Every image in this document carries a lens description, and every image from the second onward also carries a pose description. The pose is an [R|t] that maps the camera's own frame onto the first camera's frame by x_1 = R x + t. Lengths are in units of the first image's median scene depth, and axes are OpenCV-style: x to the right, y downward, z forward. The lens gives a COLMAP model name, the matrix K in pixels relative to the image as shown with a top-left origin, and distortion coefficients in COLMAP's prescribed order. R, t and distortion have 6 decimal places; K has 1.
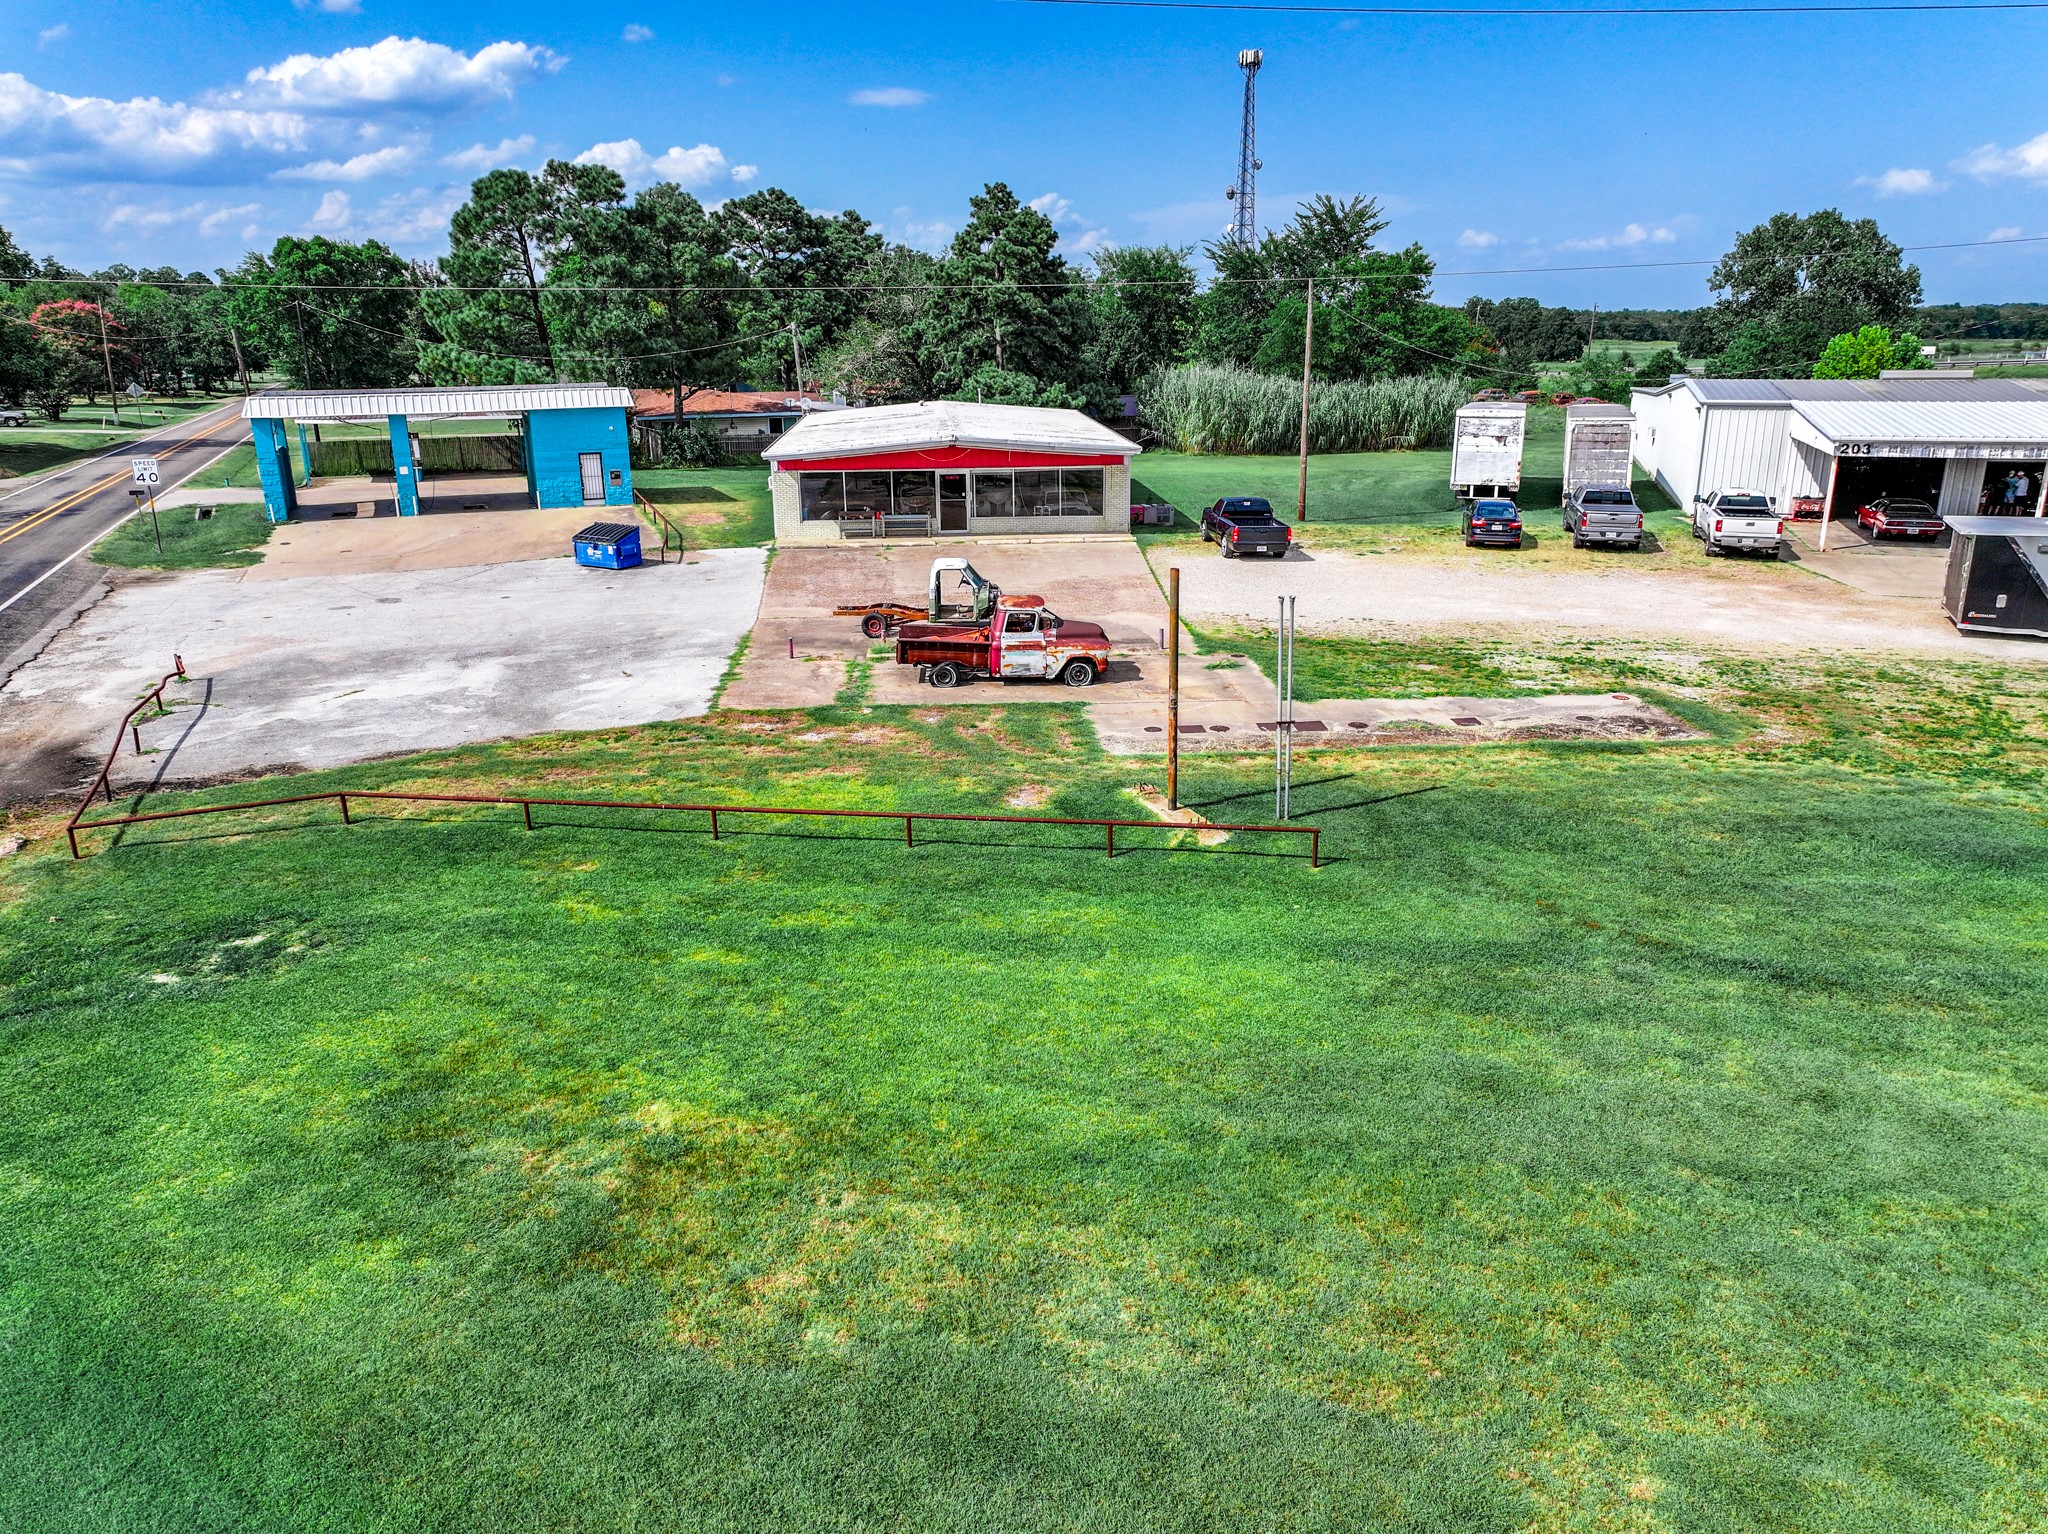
lens RADIAL K [[1440.3, 0, 1026.3], [0, 1440.3, 759.3], [0, 0, 1]] dist [0.004645, 0.010134]
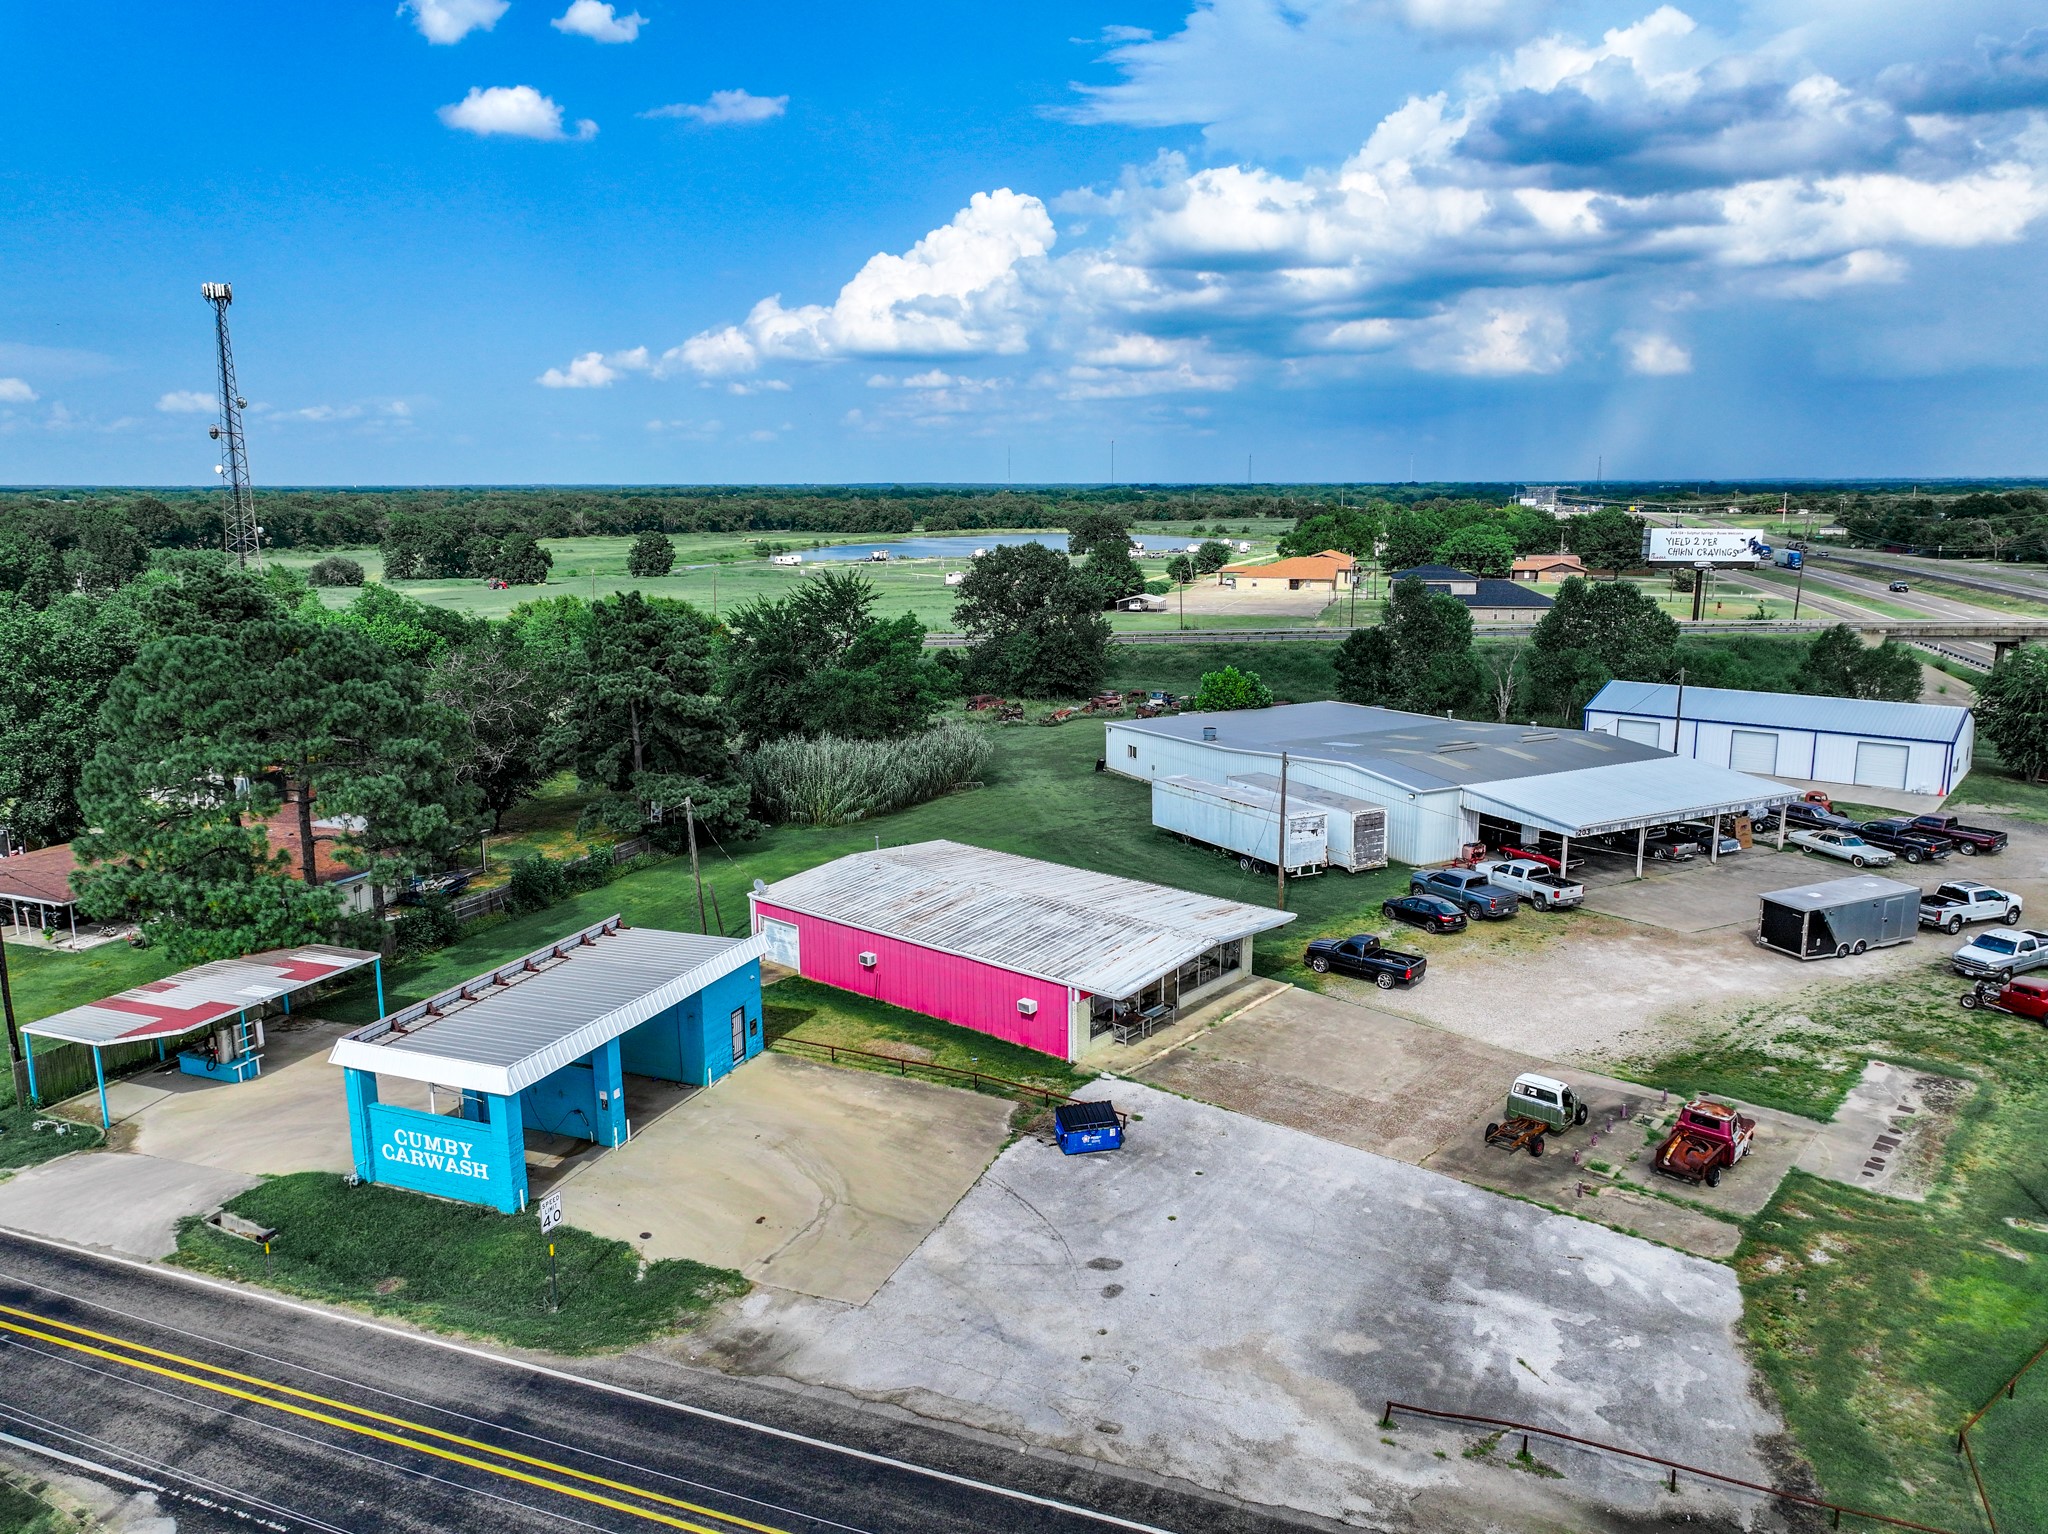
lens RADIAL K [[1446.3, 0, 1039.3], [0, 1446.3, 769.7], [0, 0, 1]] dist [0.012144, 0.004036]
pose [[0.691582, -0.136529, 0.709278, -0.557593], [0.209630, 0.977646, -0.016213, -0.213917], [-0.691209, 0.159899, 0.704743, 0.142469]]
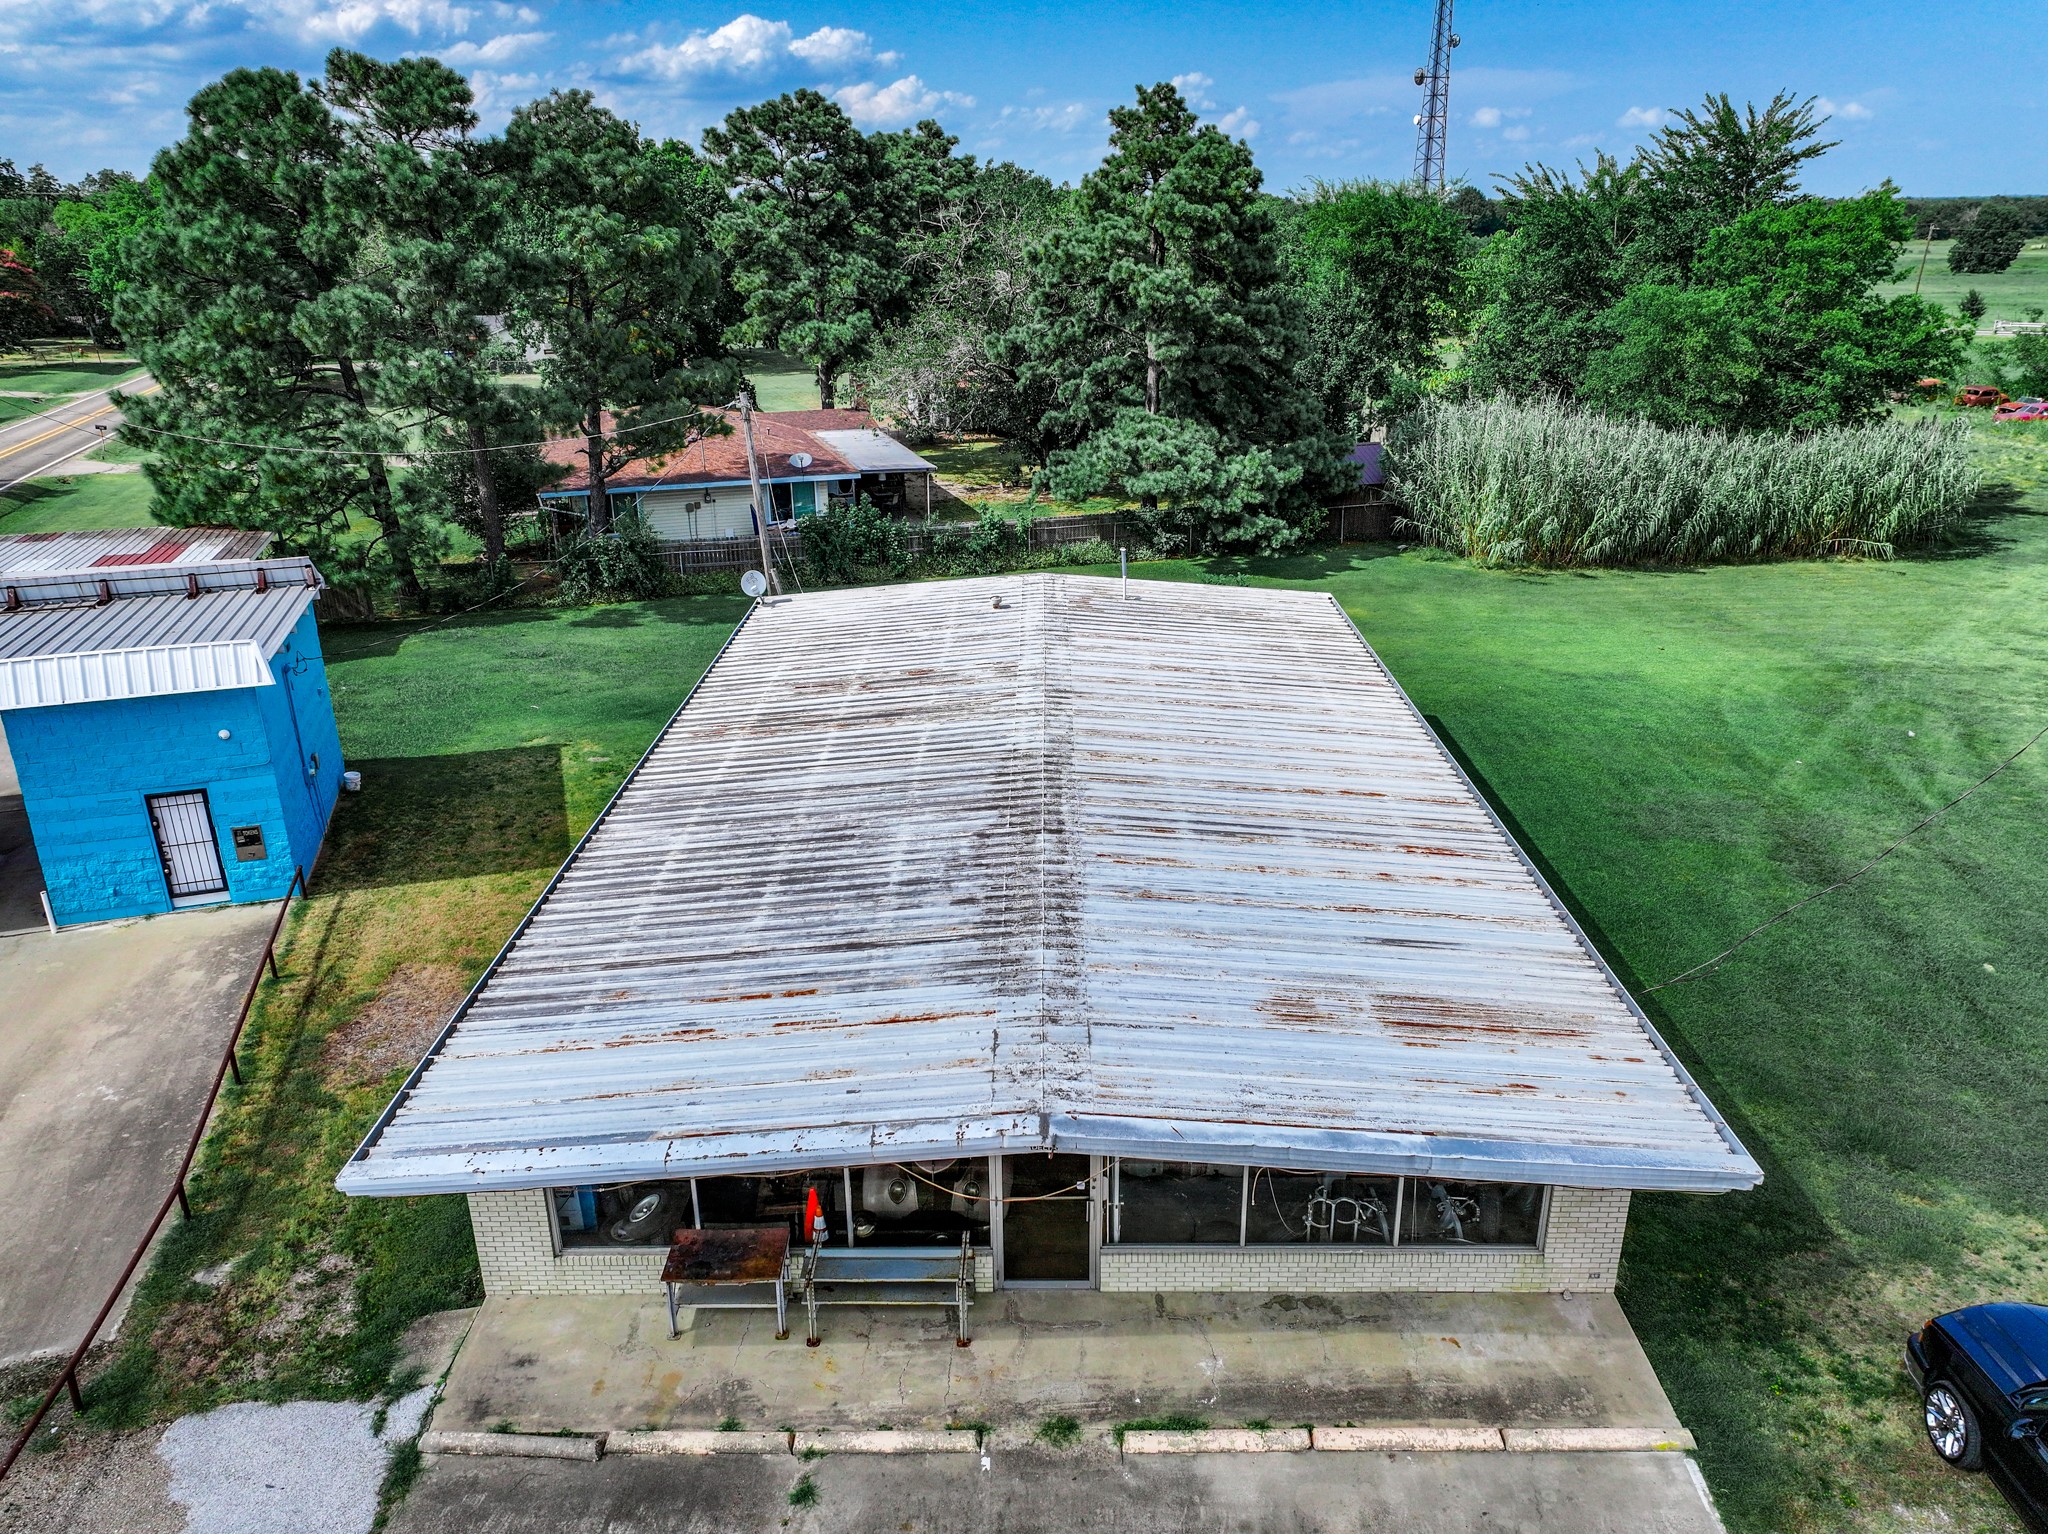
lens RADIAL K [[1440.3, 0, 1026.3], [0, 1440.3, 759.3], [0, 0, 1]] dist [0.004645, 0.010134]
pose [[0.996460, 0.028552, -0.079068, -0.020380], [-0.023006, 0.997268, 0.070189, -0.179523], [0.080856, -0.068122, 0.994395, 0.428154]]
